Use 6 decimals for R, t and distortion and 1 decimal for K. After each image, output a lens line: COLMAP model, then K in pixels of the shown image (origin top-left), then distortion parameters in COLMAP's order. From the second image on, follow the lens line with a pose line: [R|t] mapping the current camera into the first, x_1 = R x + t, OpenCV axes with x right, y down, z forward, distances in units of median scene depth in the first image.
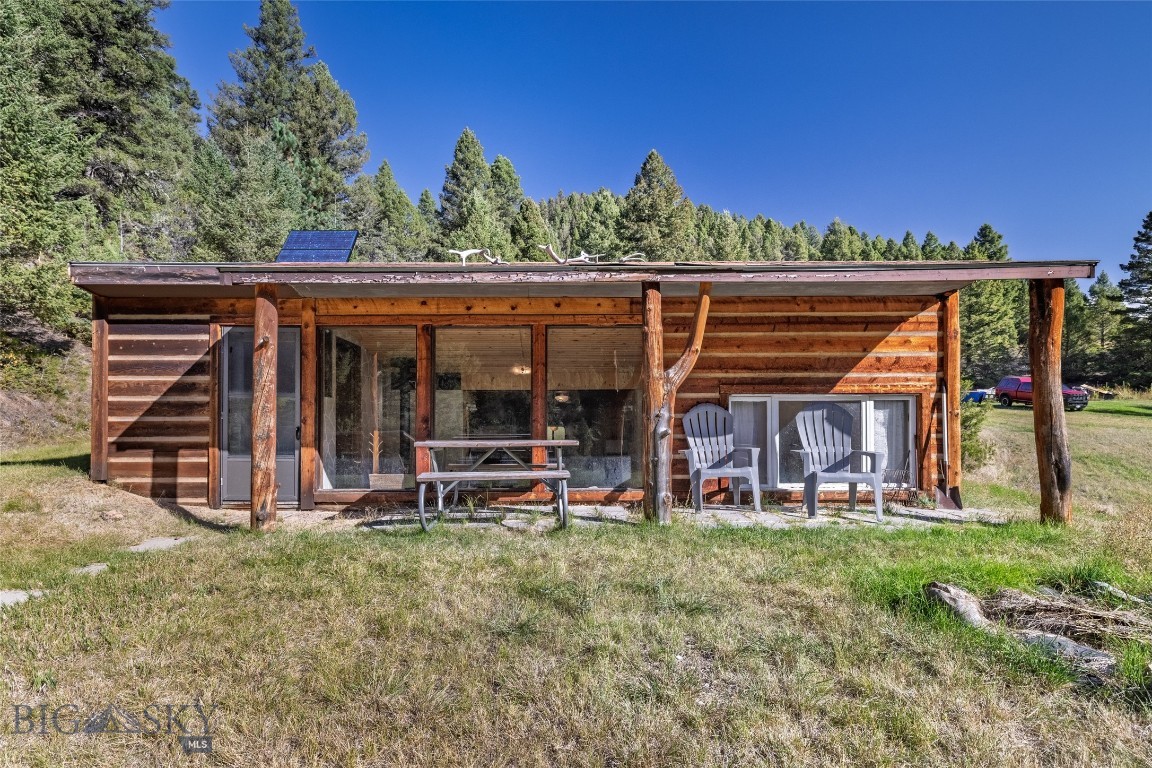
lens RADIAL K [[541.4, 0, 554.2], [0, 541.4, 415.8], [0, 0, 1]] dist [-0.001116, 0.000606]
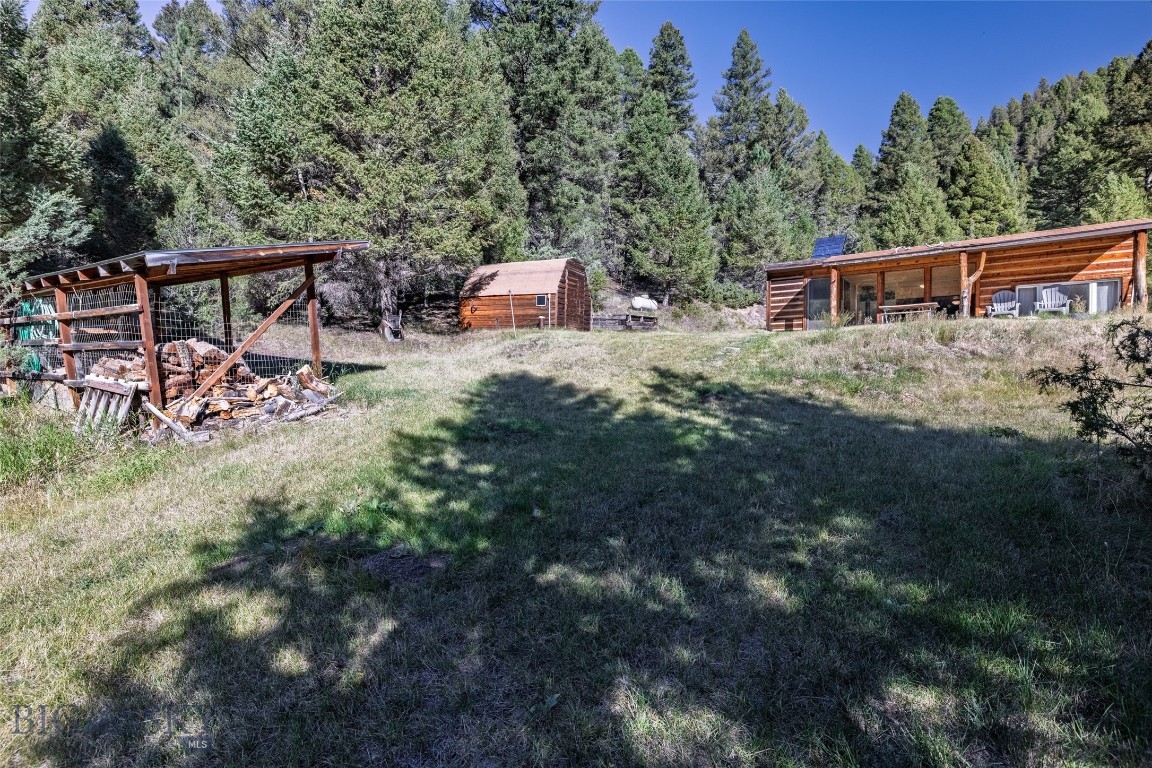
lens RADIAL K [[549.7, 0, 576.4], [0, 549.7, 374.6], [0, 0, 1]] dist [-0.002513, 0.000038]
pose [[0.767145, 0.009130, -0.641409, 0.395393], [-0.004609, 0.999951, 0.008721, 0.361768], [0.641458, -0.003734, 0.767149, -2.272608]]
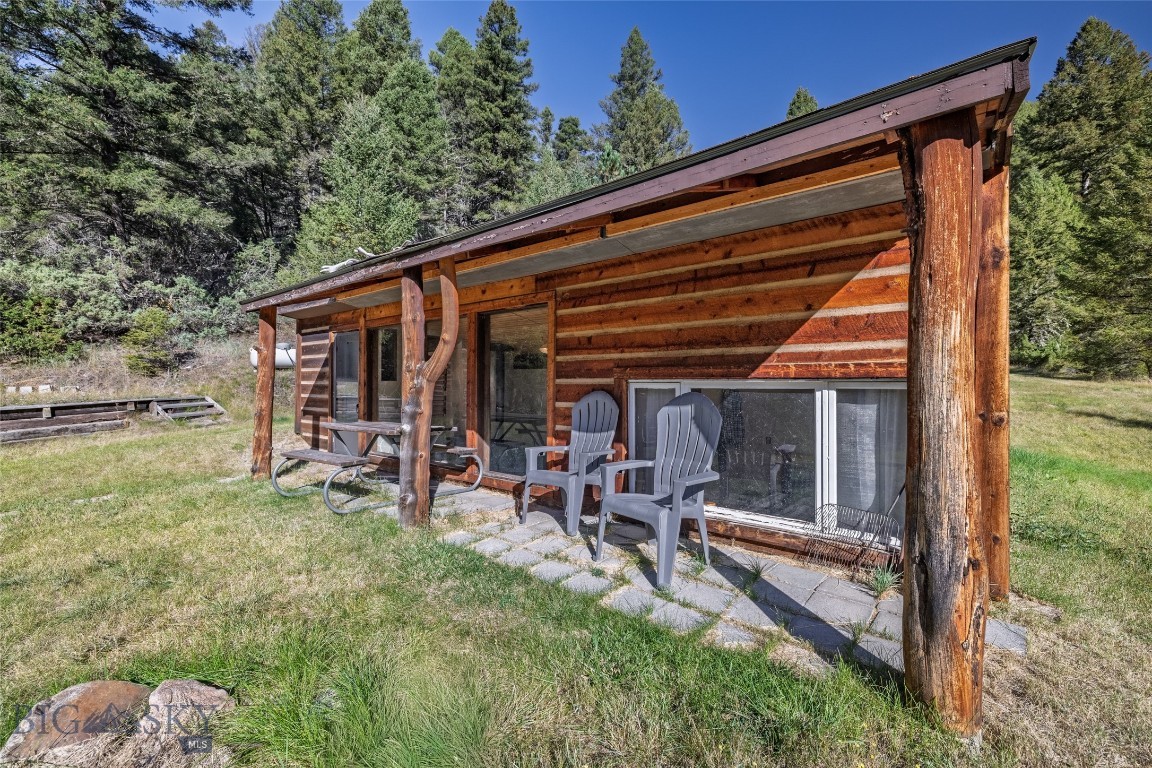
lens RADIAL K [[492.2, 0, 574.2], [0, 492.2, 378.2], [0, 0, 1]] dist [-0.000069, 0.000117]
pose [[0.763648, -0.002018, -0.645630, 0.730169], [0.001449, 0.999998, -0.001412, -0.041056], [0.645631, 0.000143, 0.763649, 0.402668]]
